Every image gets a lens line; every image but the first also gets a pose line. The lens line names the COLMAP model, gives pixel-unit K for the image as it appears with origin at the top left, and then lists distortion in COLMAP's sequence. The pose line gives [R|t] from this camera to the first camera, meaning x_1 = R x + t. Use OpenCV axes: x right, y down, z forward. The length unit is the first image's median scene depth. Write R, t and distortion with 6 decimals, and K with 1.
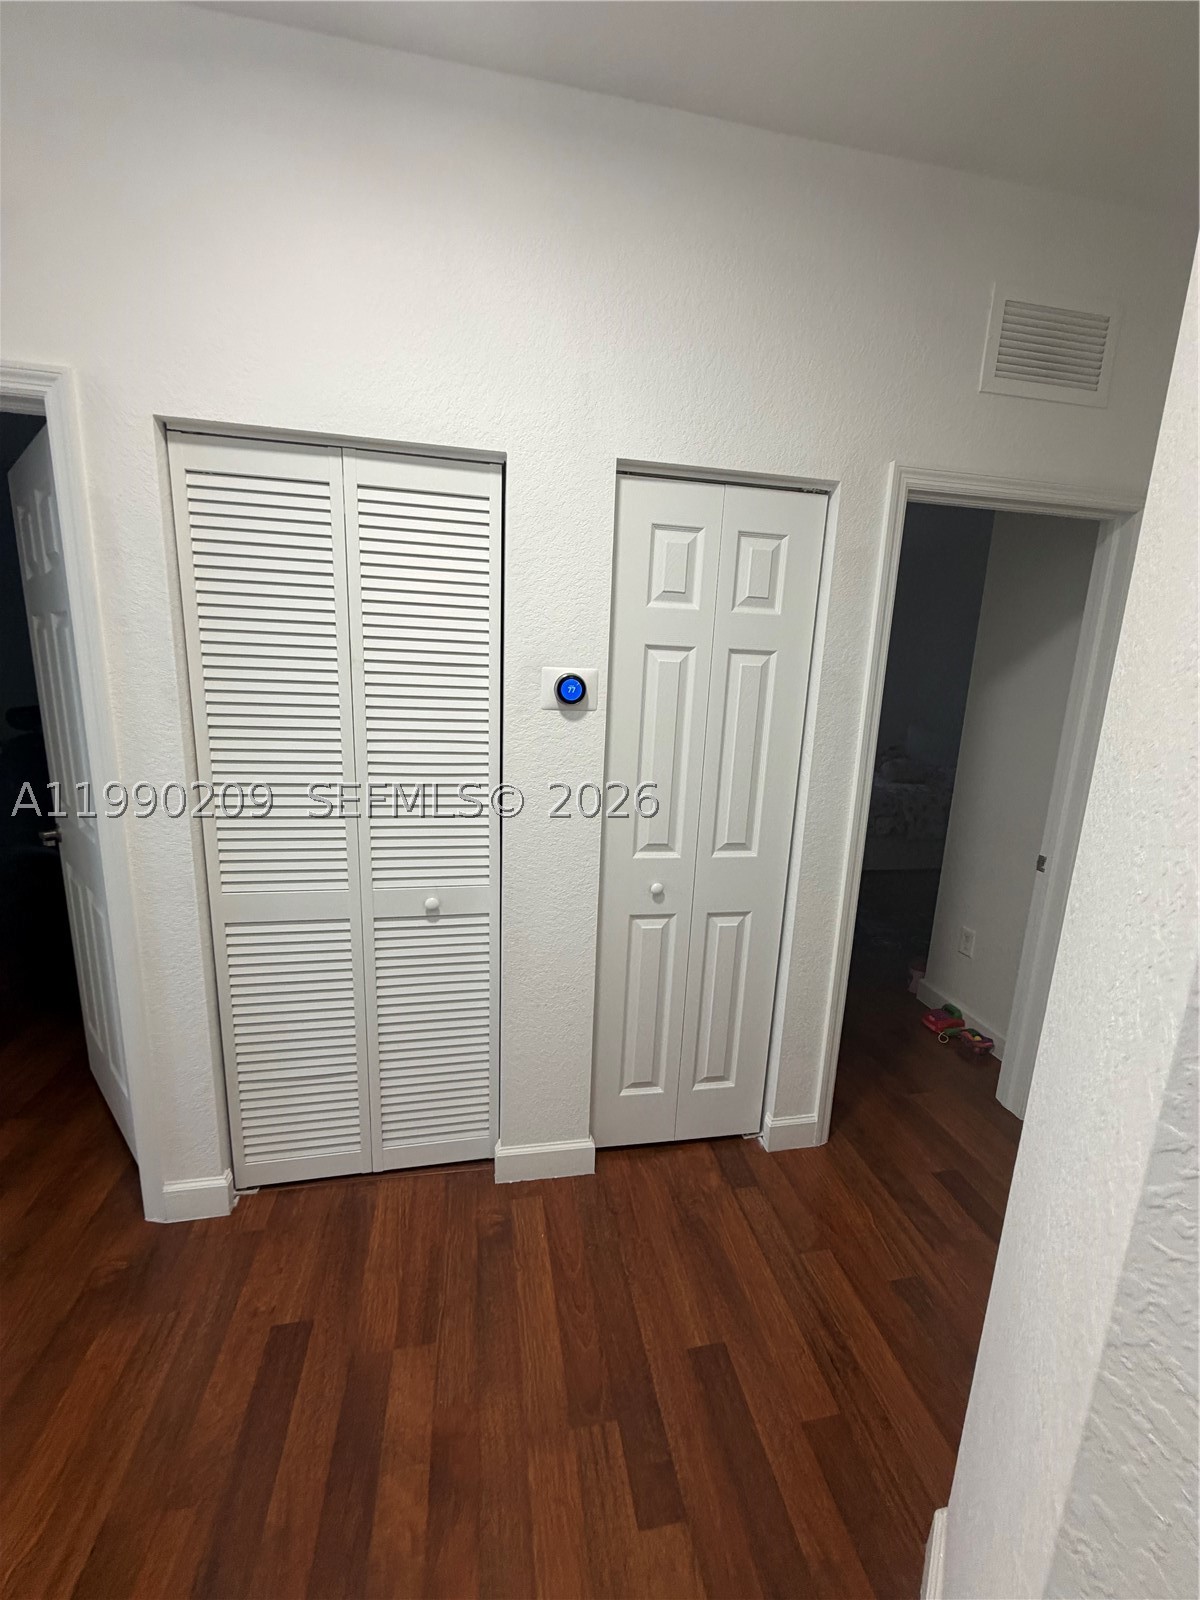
lens RADIAL K [[632.4, 0, 603.9], [0, 632.4, 799.4], [0, 0, 1]] dist [-0.000444, -0.000033]
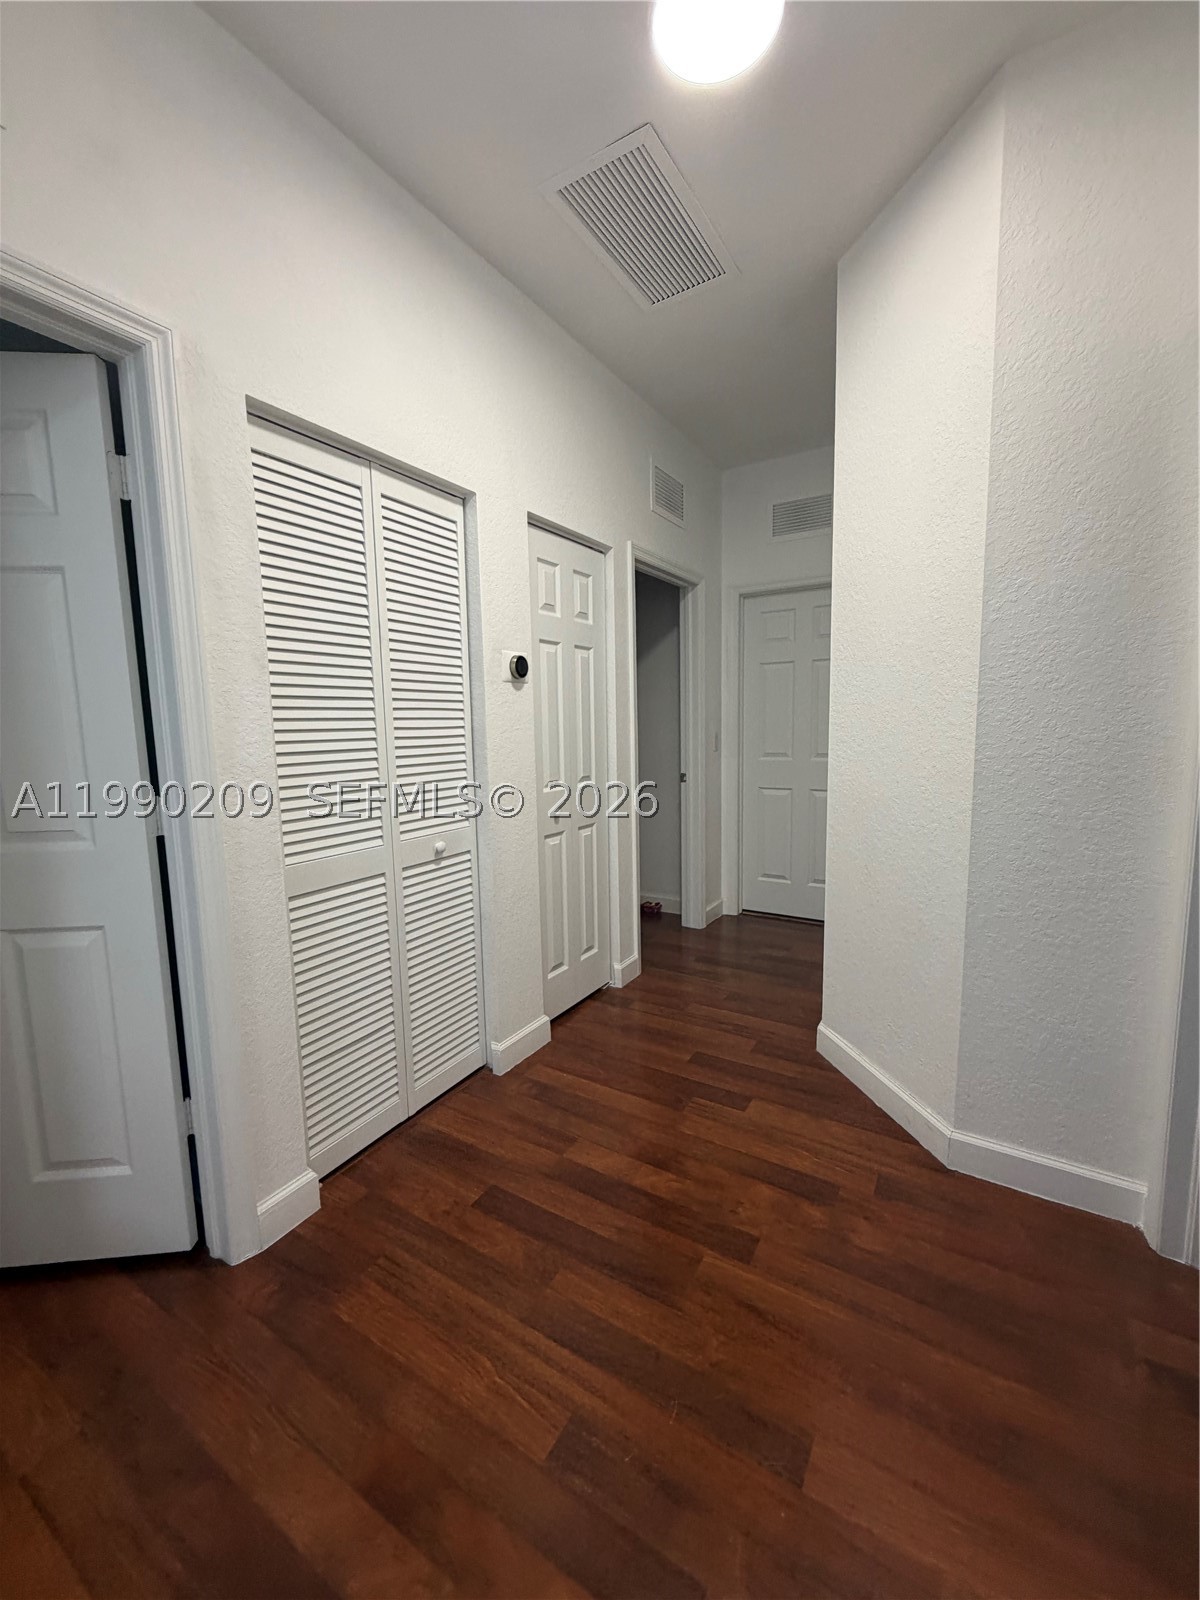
lens RADIAL K [[632.4, 0, 603.0], [0, 632.4, 798.5], [0, 0, 1]] dist [-0.000444, -0.000033]
pose [[0.675896, -0.140898, 0.723403, -0.938055], [0.194344, 0.980888, 0.009467, 0.127475], [-0.710911, 0.134190, 0.690361, -0.050046]]
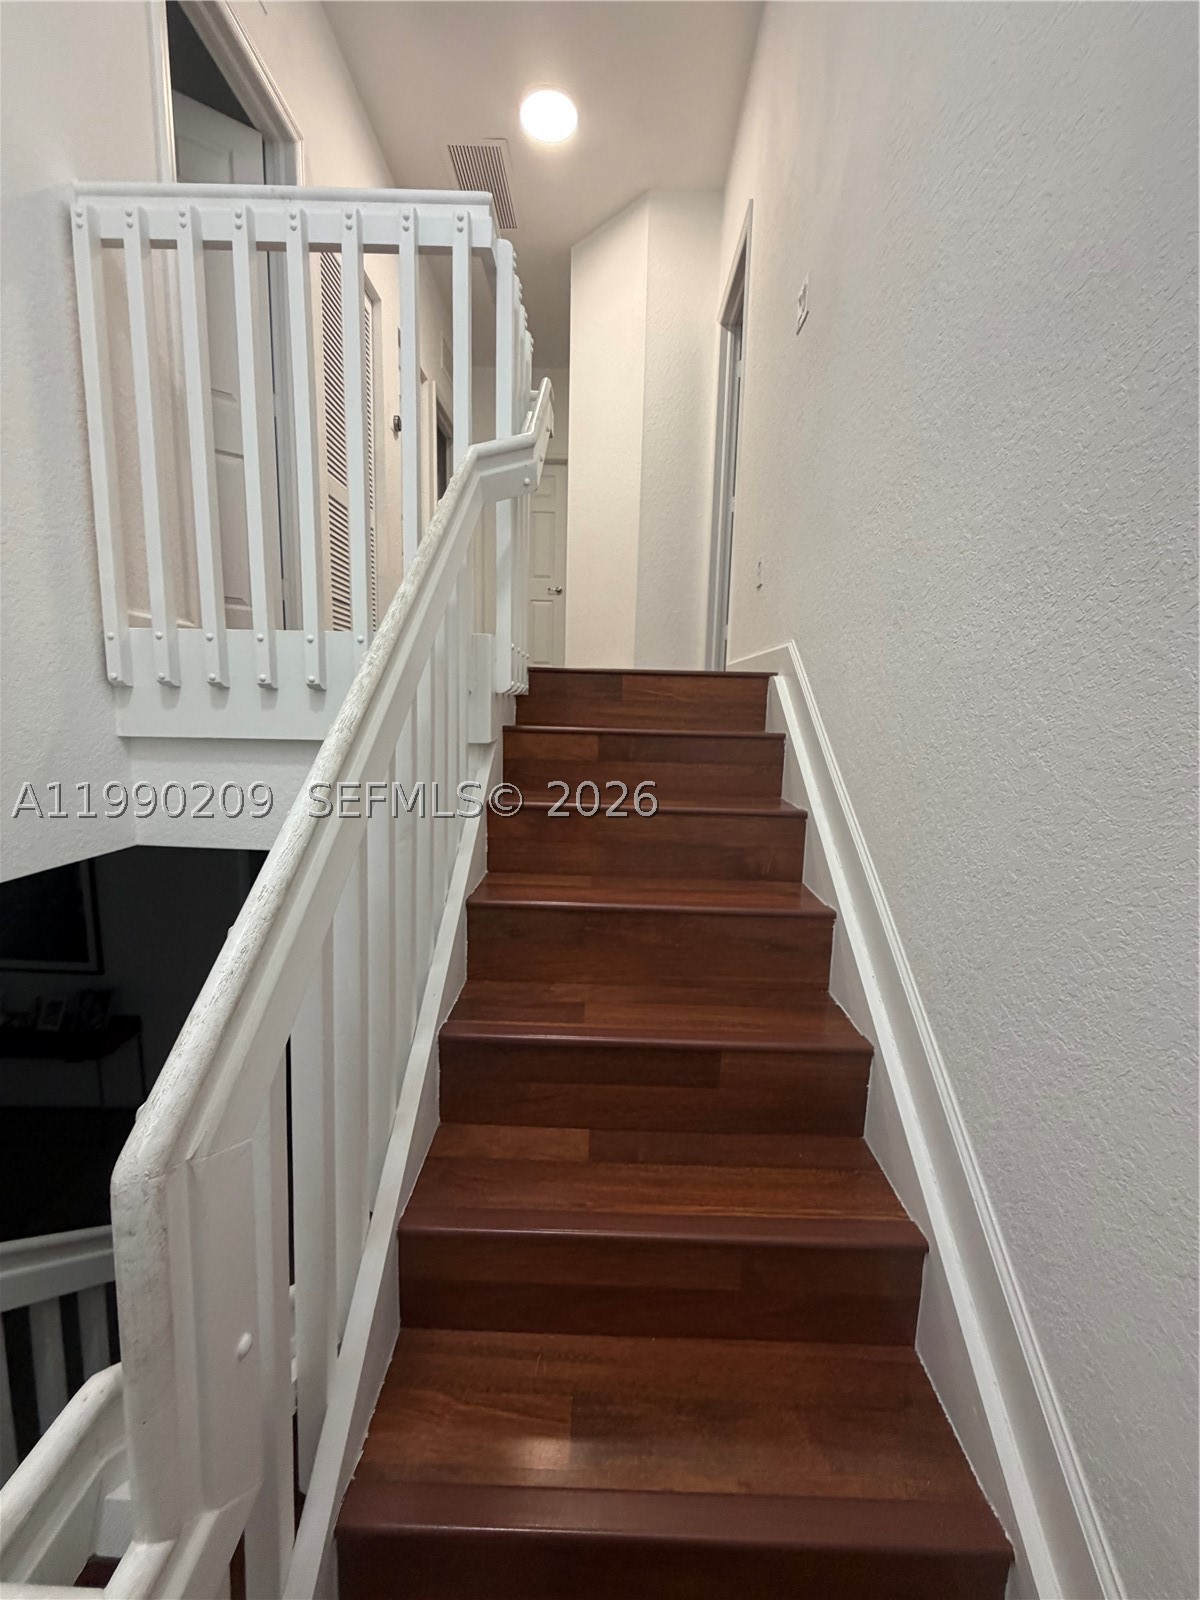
lens RADIAL K [[632.4, 0, 599.1], [0, 632.4, 800.6], [0, 0, 1]] dist [-0.000444, -0.000033]
pose [[0.207148, -0.179965, 0.961614, -2.242344], [0.180314, 0.973118, 0.143276, 0.912398], [-0.961549, 0.143713, 0.234030, -0.020542]]
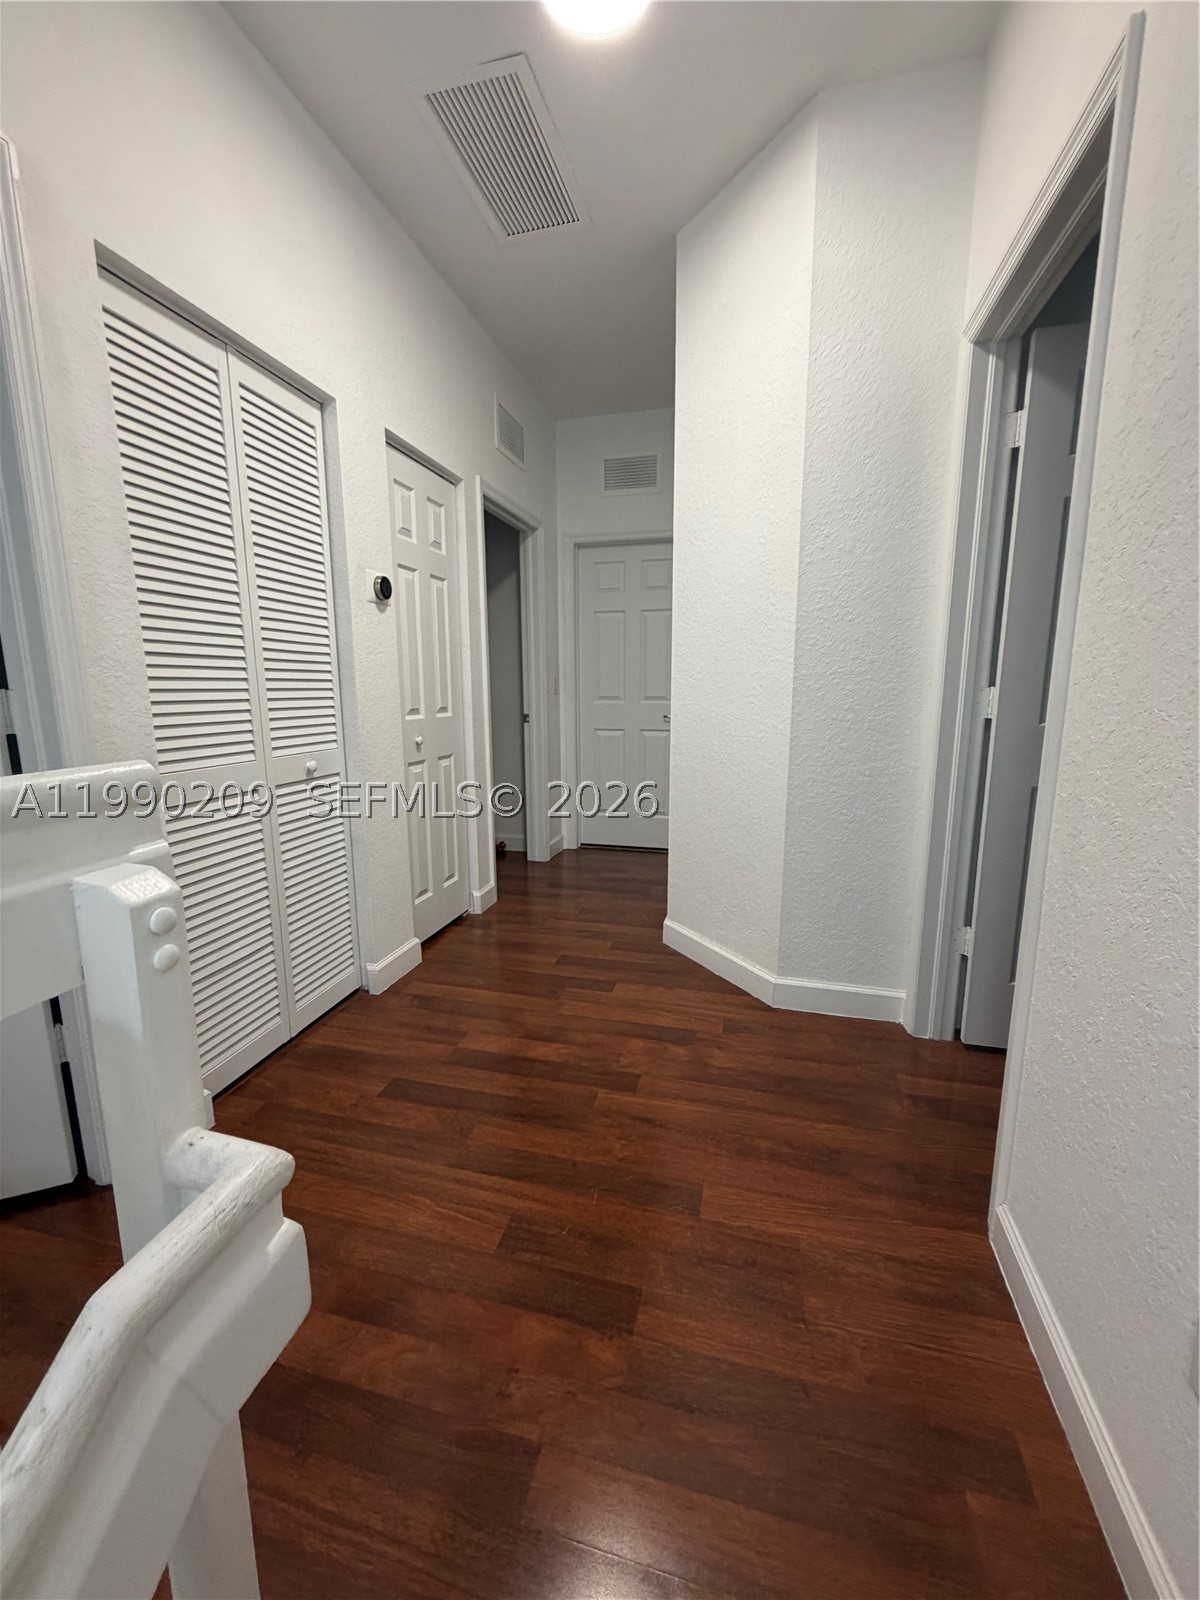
lens RADIAL K [[632.4, 0, 602.0], [0, 632.4, 798.6], [0, 0, 1]] dist [-0.000444, -0.000033]
pose [[0.432151, -0.198416, 0.879703, -1.108911], [0.201318, 0.972103, 0.120359, 0.195651], [-0.879043, 0.125087, 0.460040, 0.001740]]
